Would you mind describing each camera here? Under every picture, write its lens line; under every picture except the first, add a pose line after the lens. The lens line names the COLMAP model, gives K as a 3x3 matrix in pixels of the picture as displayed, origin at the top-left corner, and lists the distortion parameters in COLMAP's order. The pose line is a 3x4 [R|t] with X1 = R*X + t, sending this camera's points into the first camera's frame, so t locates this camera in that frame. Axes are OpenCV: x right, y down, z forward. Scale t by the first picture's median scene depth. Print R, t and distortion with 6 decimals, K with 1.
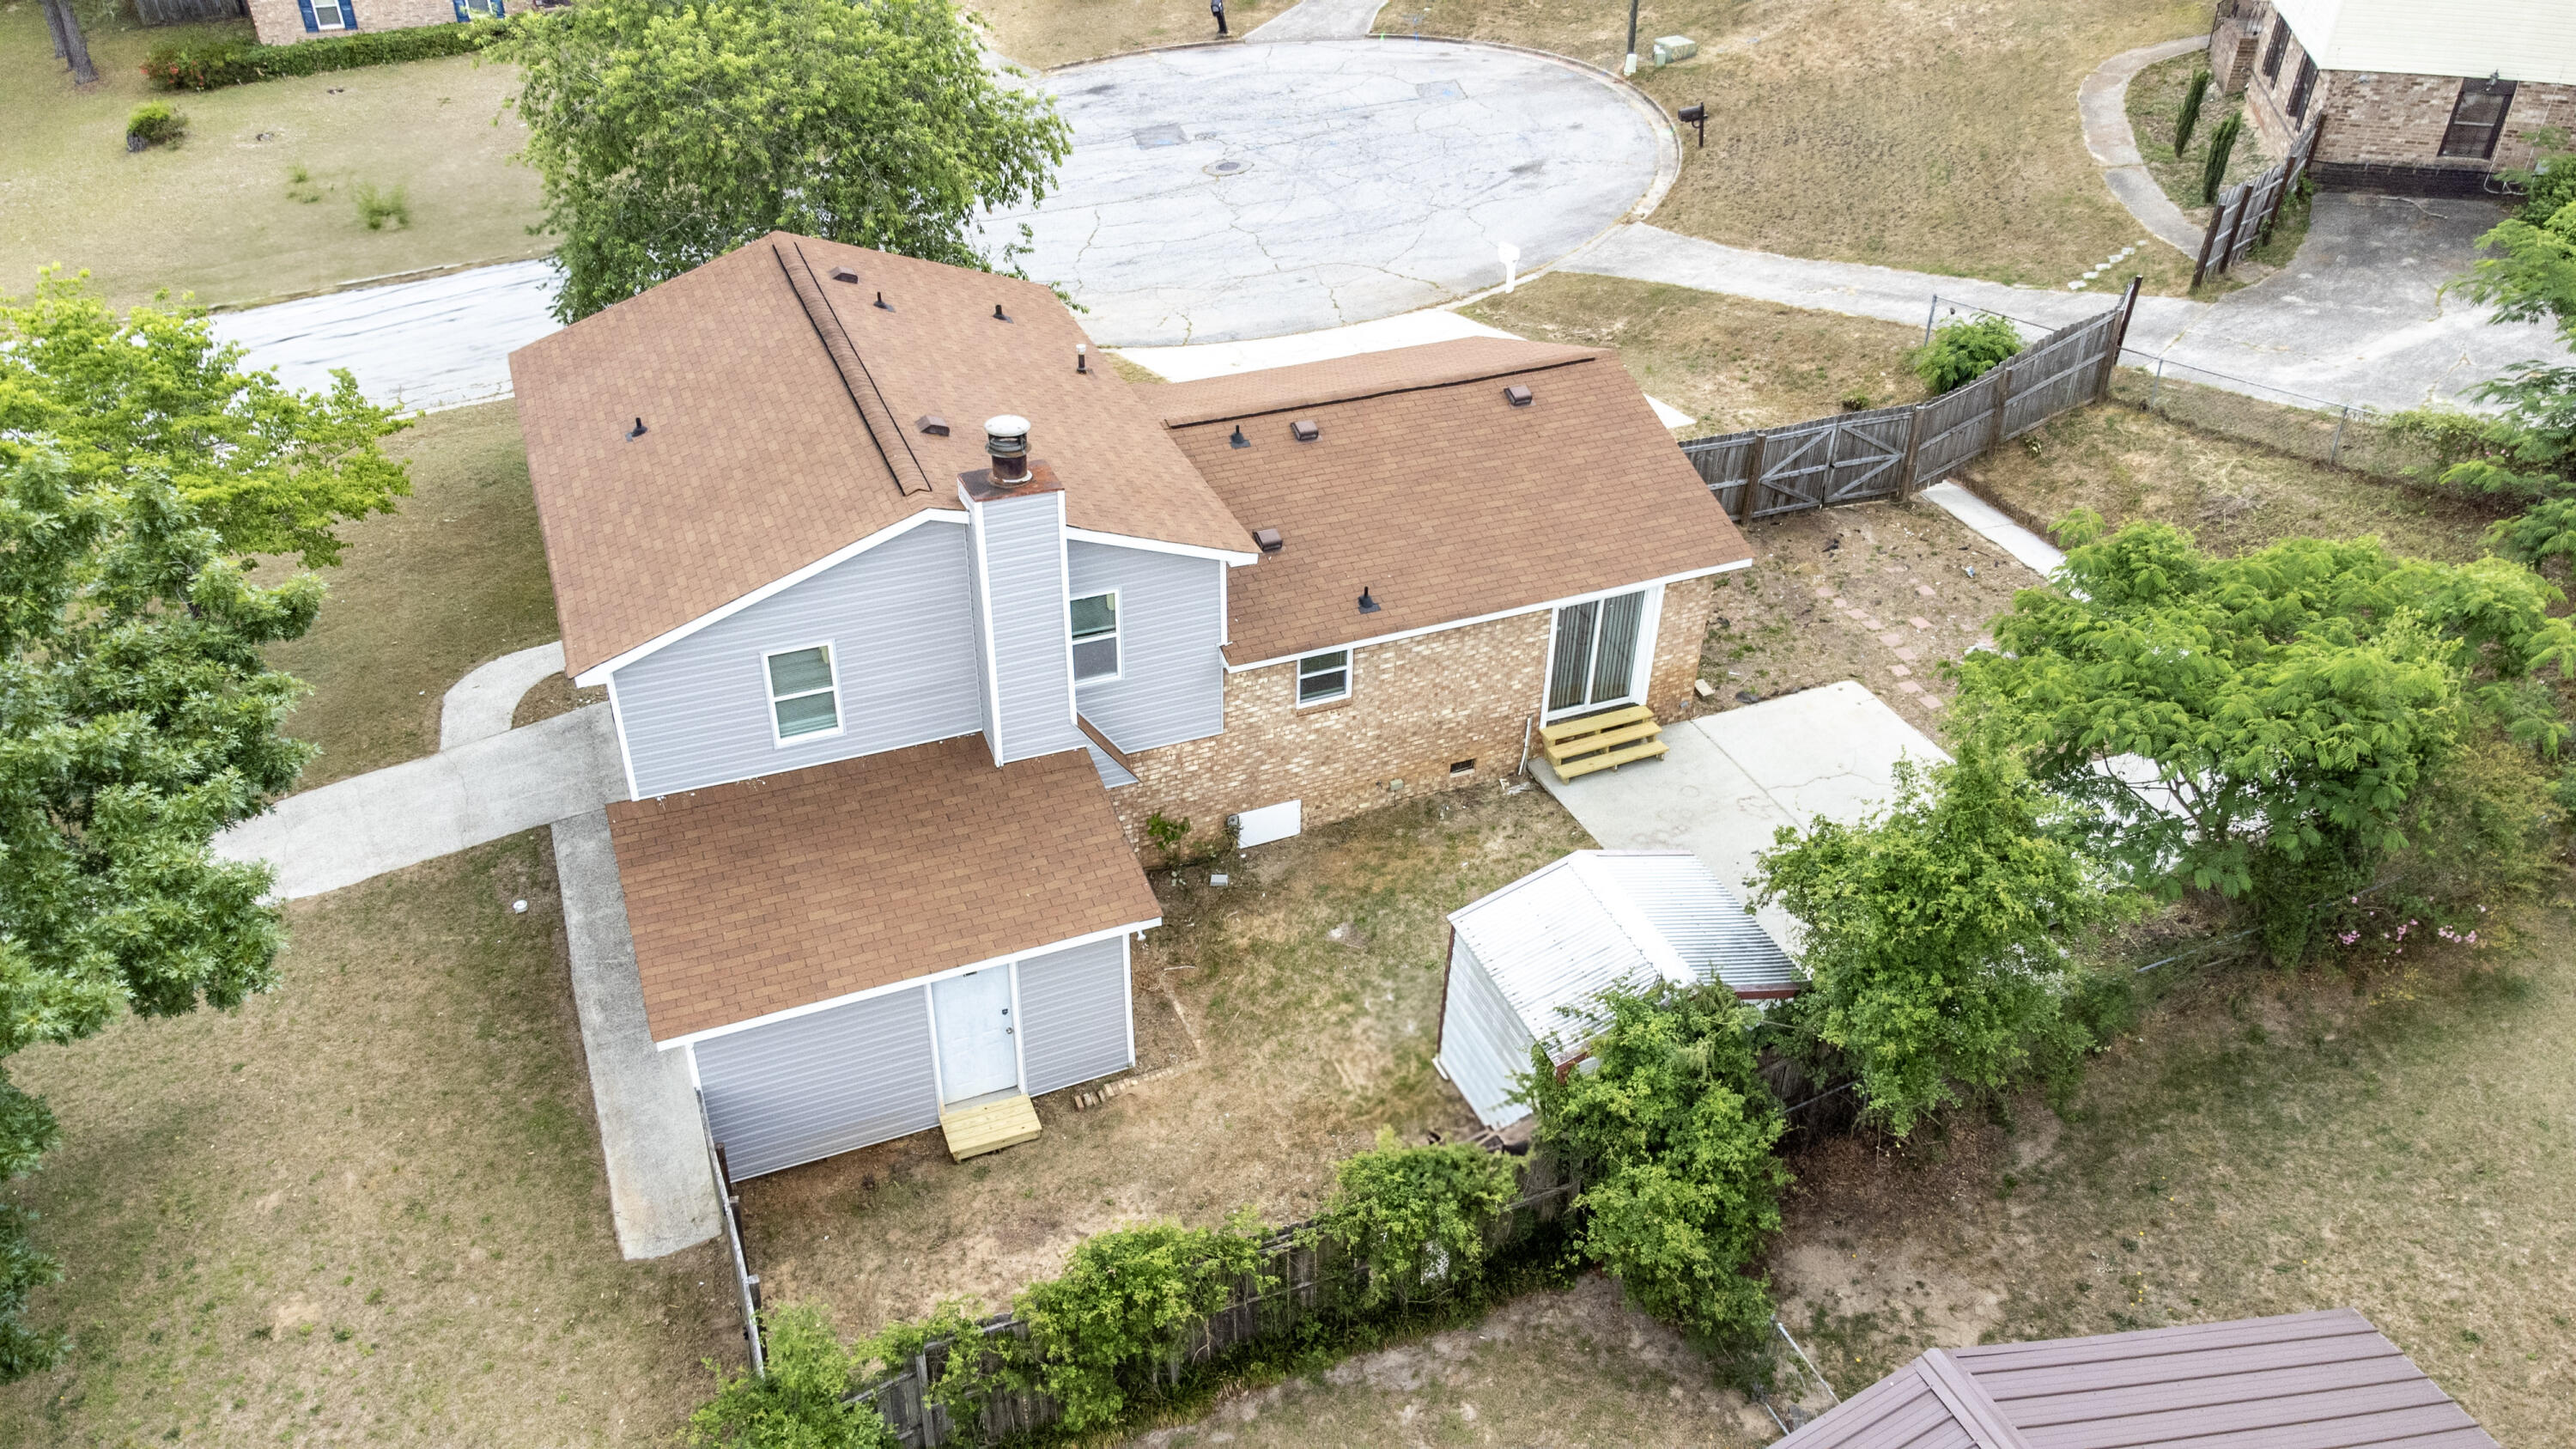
lens RADIAL K [[1907.2, 0, 1284.1], [0, 1907.2, 725.6], [0, 0, 1]] dist [0.032680, 0.032978]
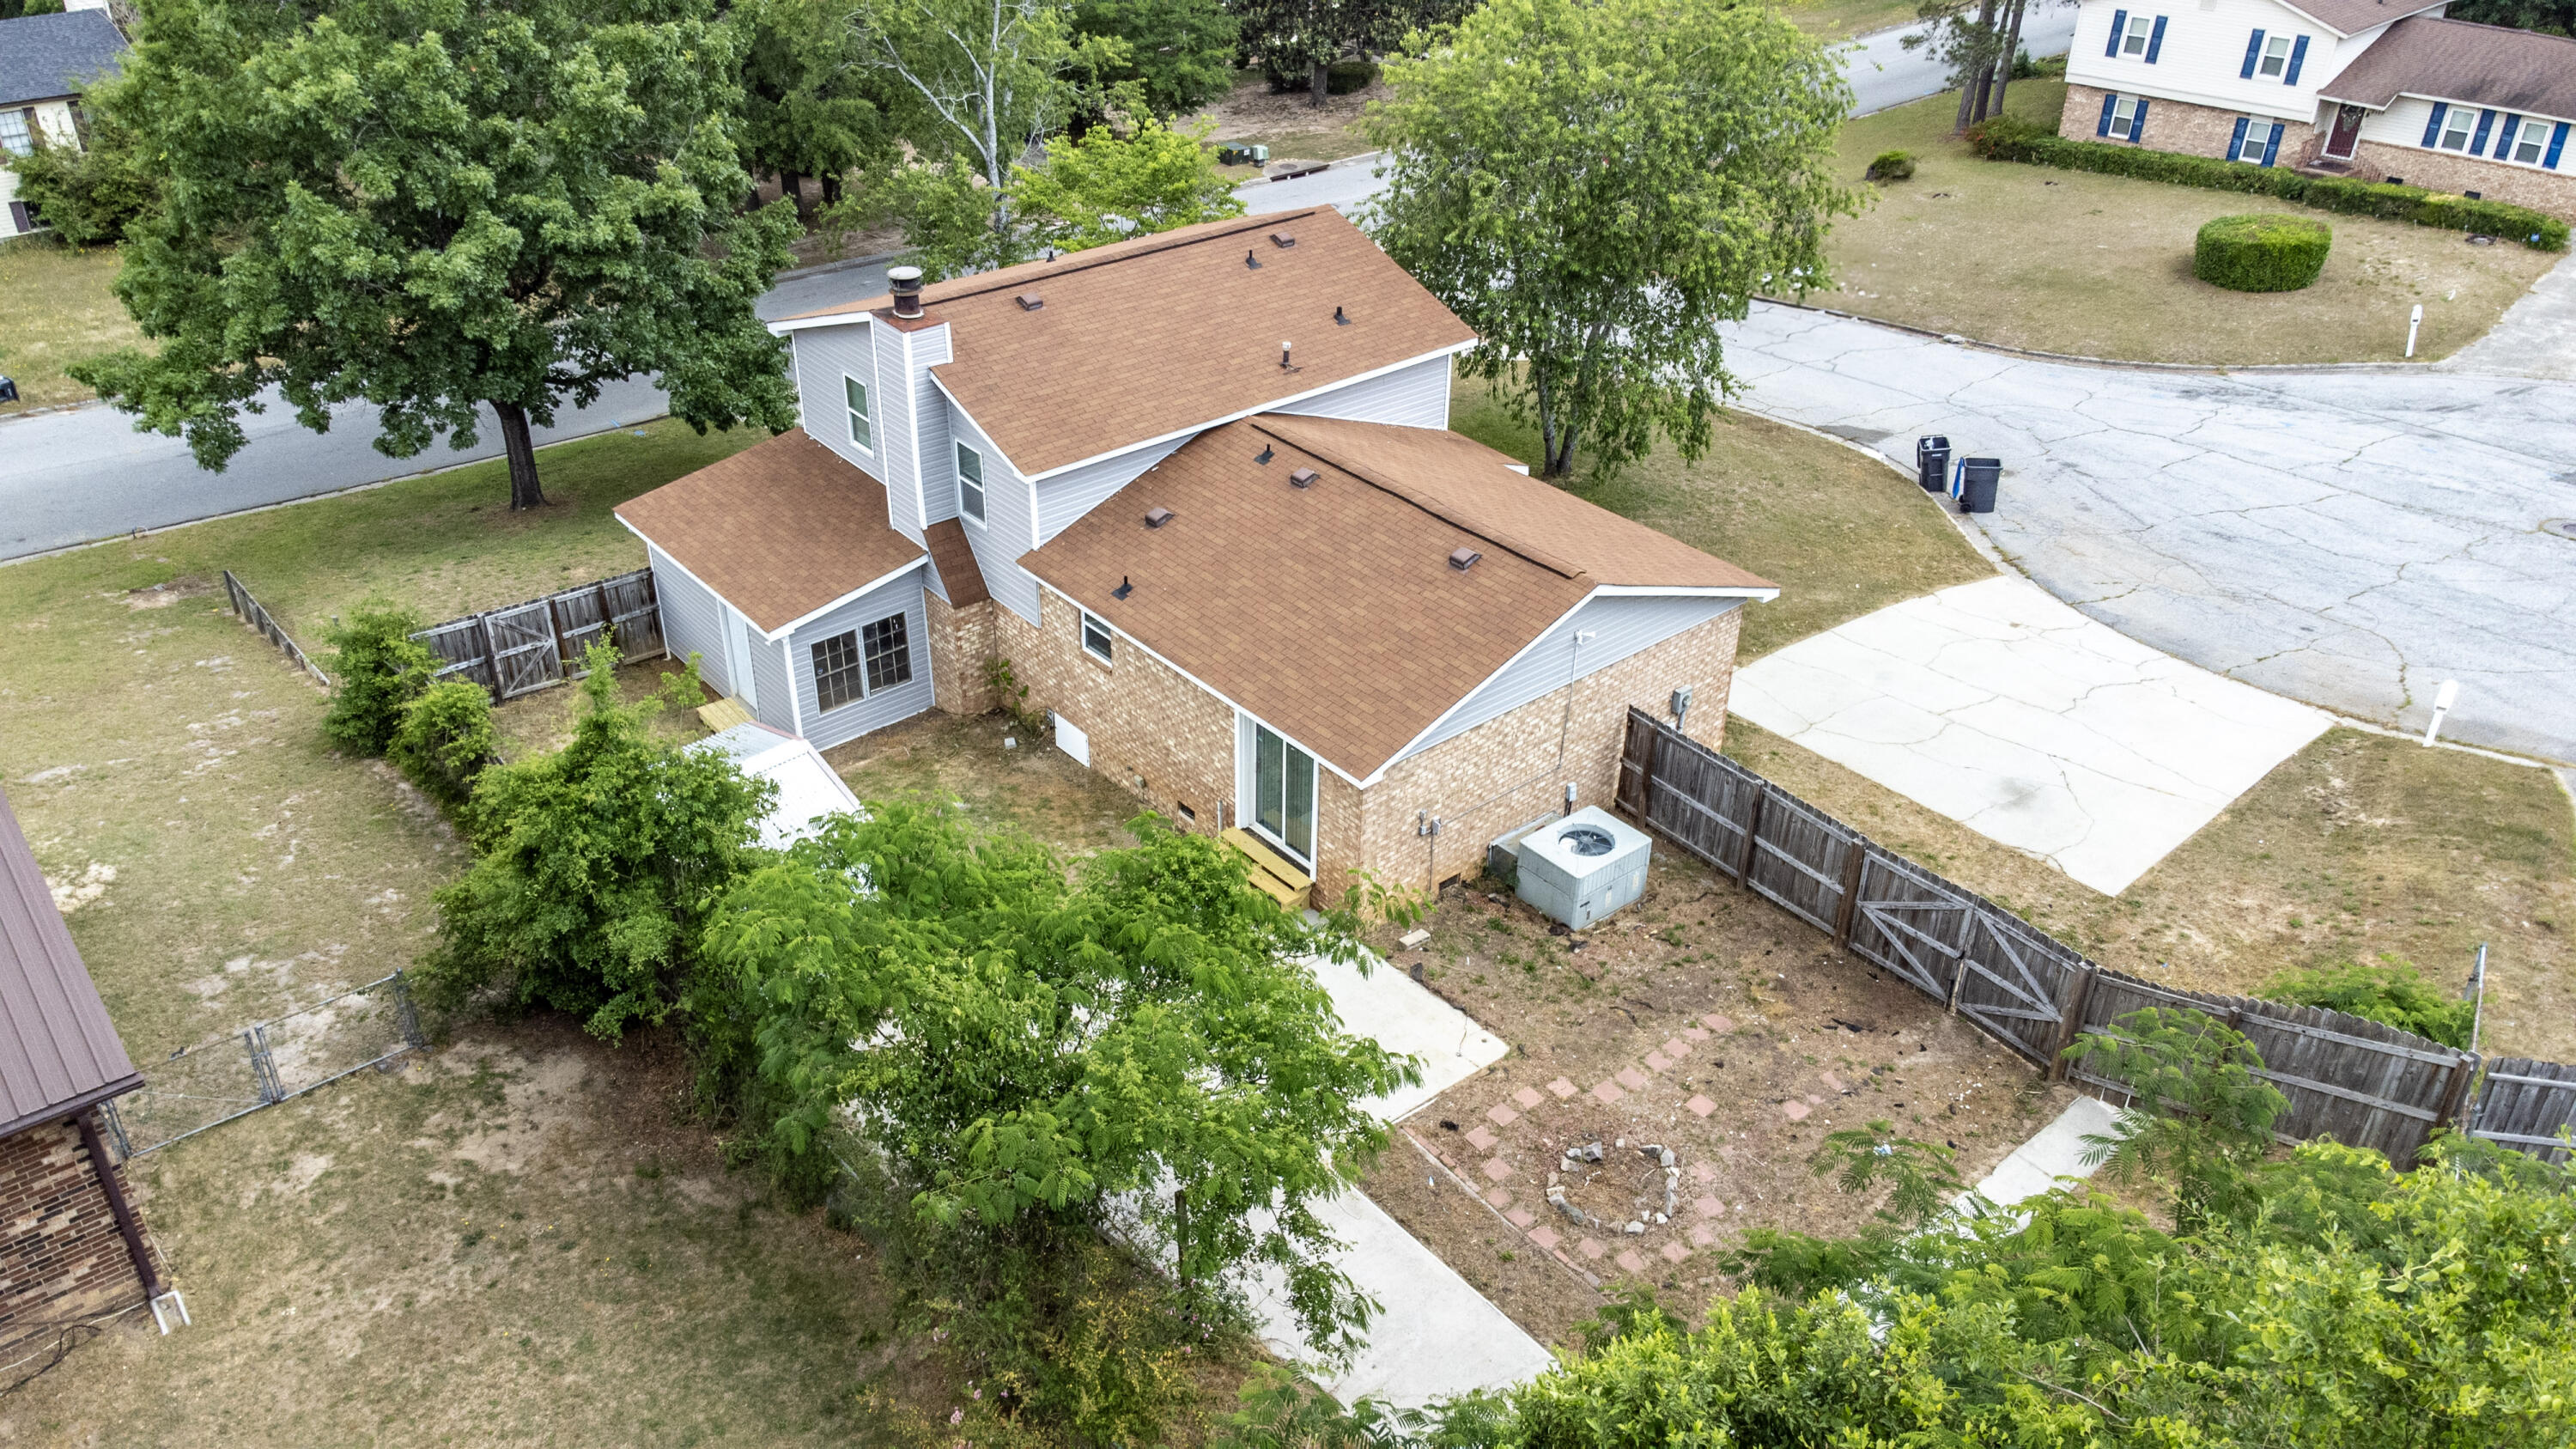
lens RADIAL K [[1907.2, 0, 1276.8], [0, 1907.2, 727.5], [0, 0, 1]] dist [0.032680, 0.032978]
pose [[0.301718, 0.487062, -0.819596, 1.057220], [-0.542345, 0.794698, 0.272612, -0.365667], [0.784110, 0.362251, 0.503930, 0.568488]]
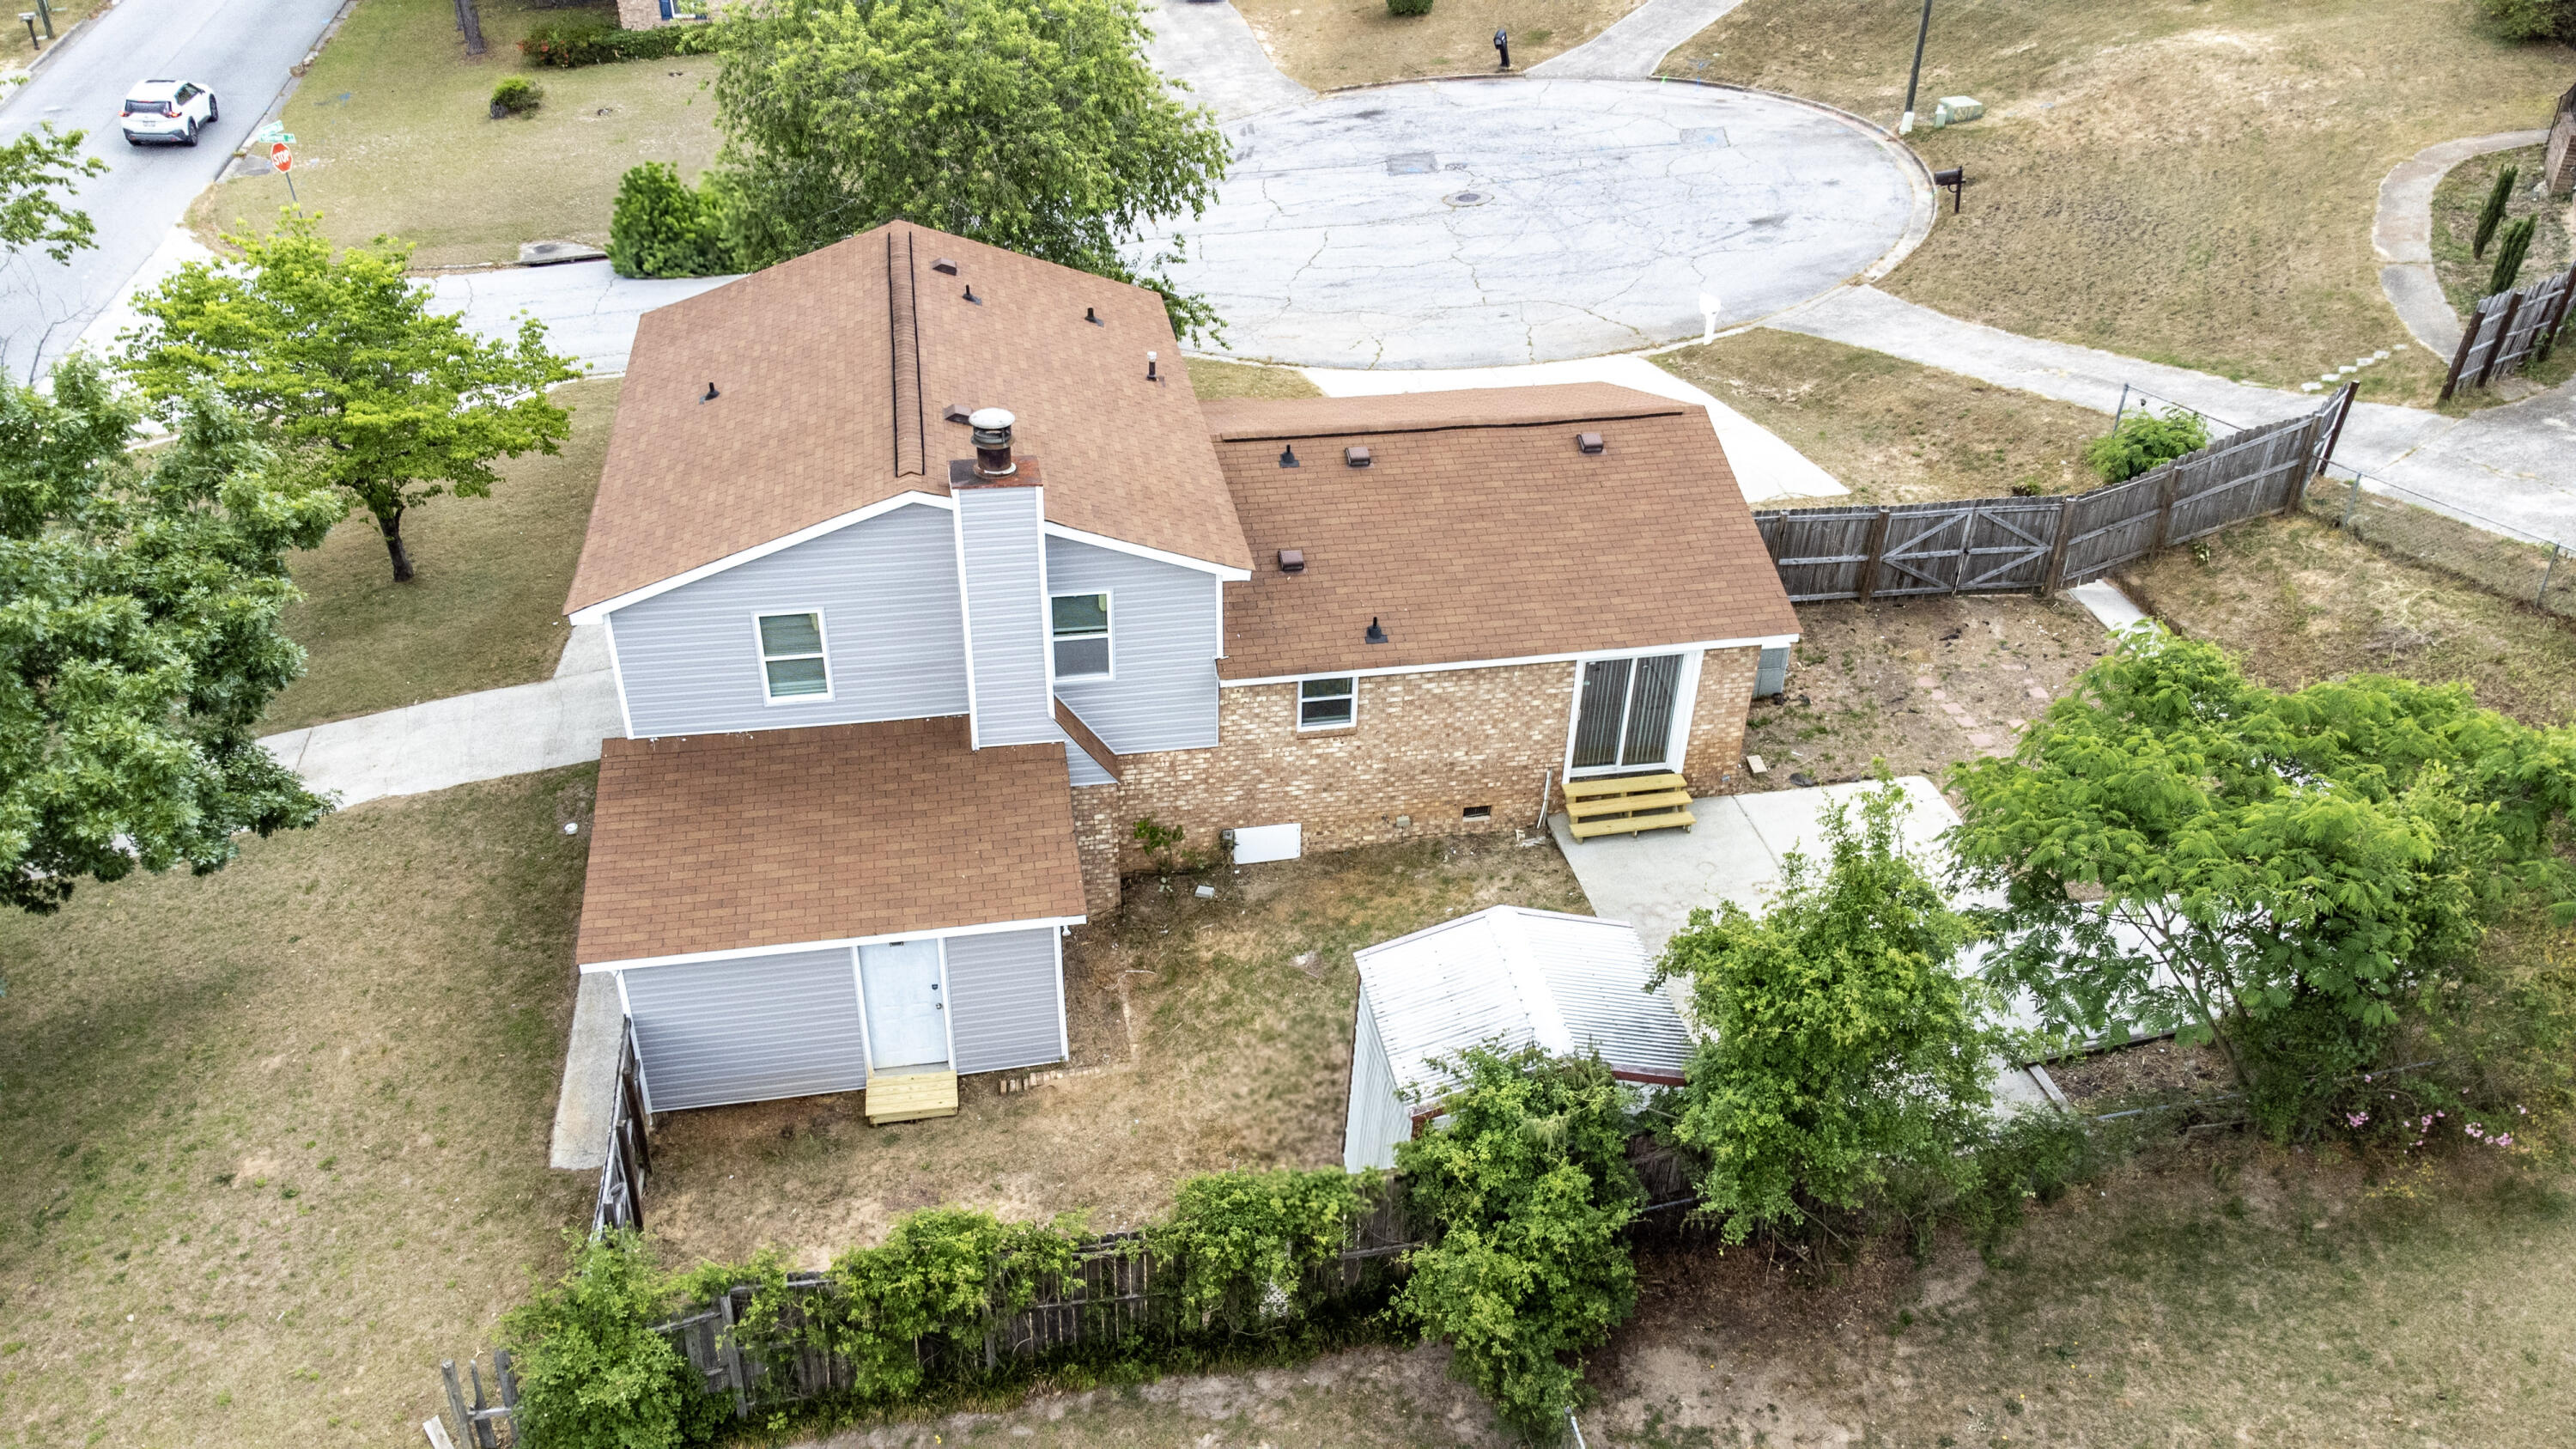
lens RADIAL K [[1907.2, 0, 1283.4], [0, 1907.2, 727.5], [0, 0, 1]] dist [0.032680, 0.032978]
pose [[0.977895, 0.119713, -0.171438, 0.180554], [-0.122114, 0.992510, -0.003488, -0.006901], [0.169736, 0.024346, 0.985189, 0.017612]]
